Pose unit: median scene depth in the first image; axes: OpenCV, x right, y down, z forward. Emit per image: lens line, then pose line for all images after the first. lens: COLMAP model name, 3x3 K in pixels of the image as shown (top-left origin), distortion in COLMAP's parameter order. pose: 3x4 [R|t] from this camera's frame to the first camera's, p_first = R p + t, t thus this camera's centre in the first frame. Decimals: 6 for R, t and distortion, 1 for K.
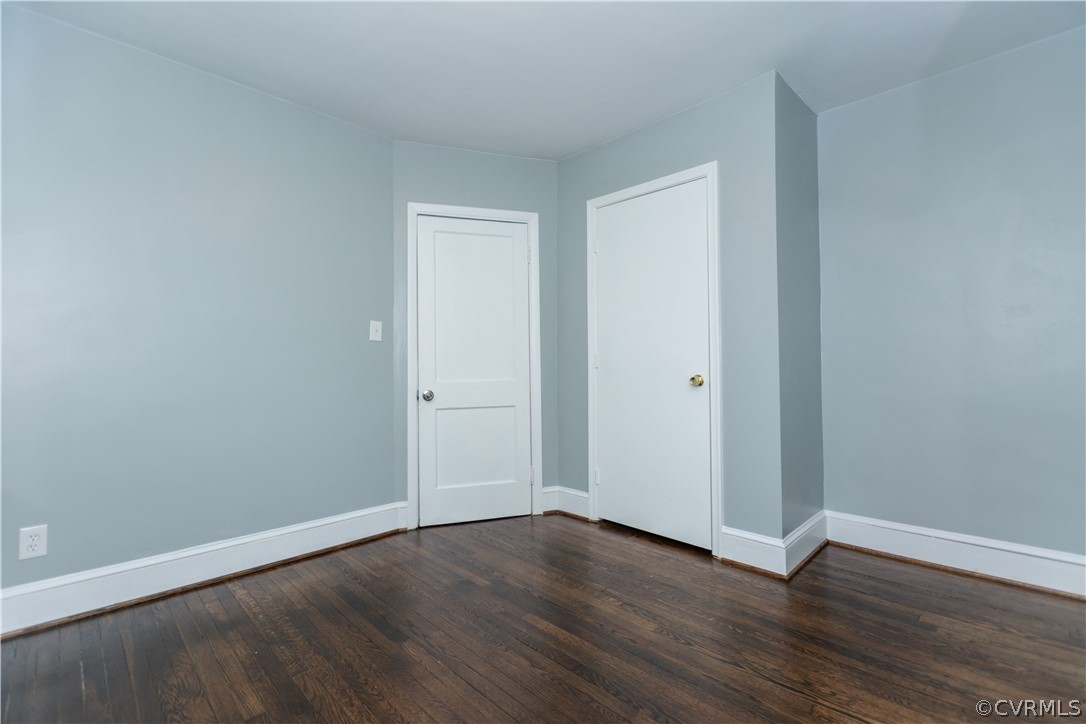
lens RADIAL K [[493.1, 0, 525.5], [0, 493.1, 346.6], [0, 0, 1]] dist [-0.000008, -0.001508]
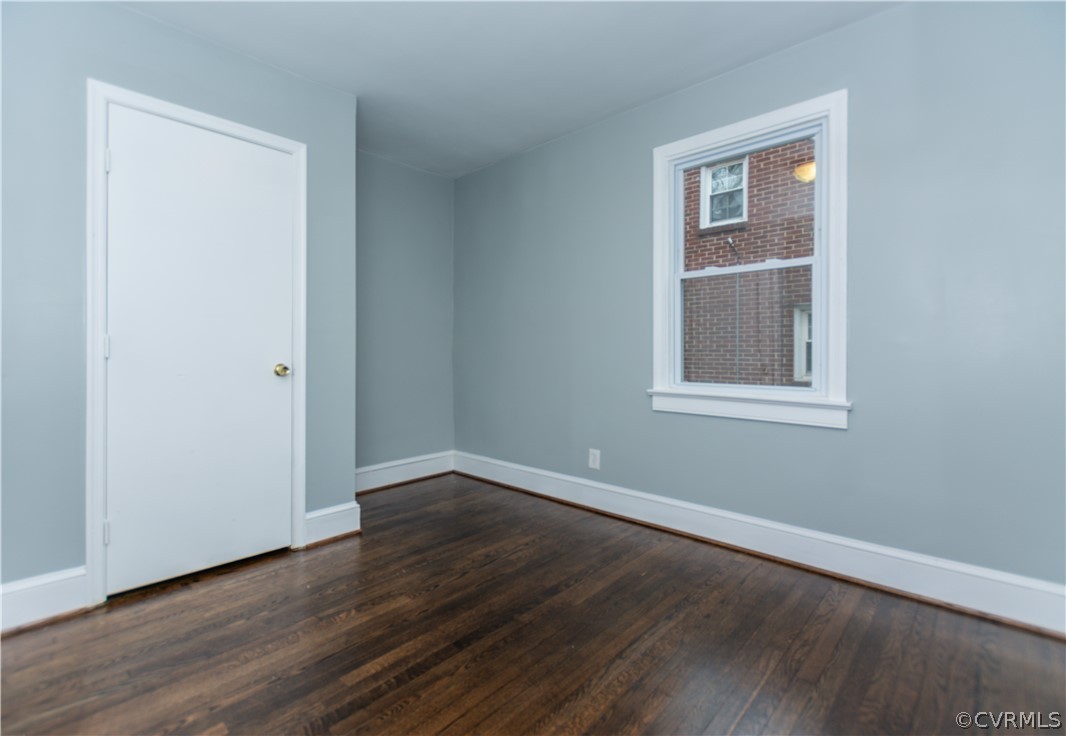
lens RADIAL K [[472.0, 0, 528.5], [0, 472.0, 353.1], [0, 0, 1]] dist [-0.000198, -0.000590]
pose [[-0.050750, 0.002209, 0.998709, -0.622984], [-0.028248, 0.999594, -0.003647, 0.031501], [-0.998312, -0.028396, -0.050667, 0.651589]]
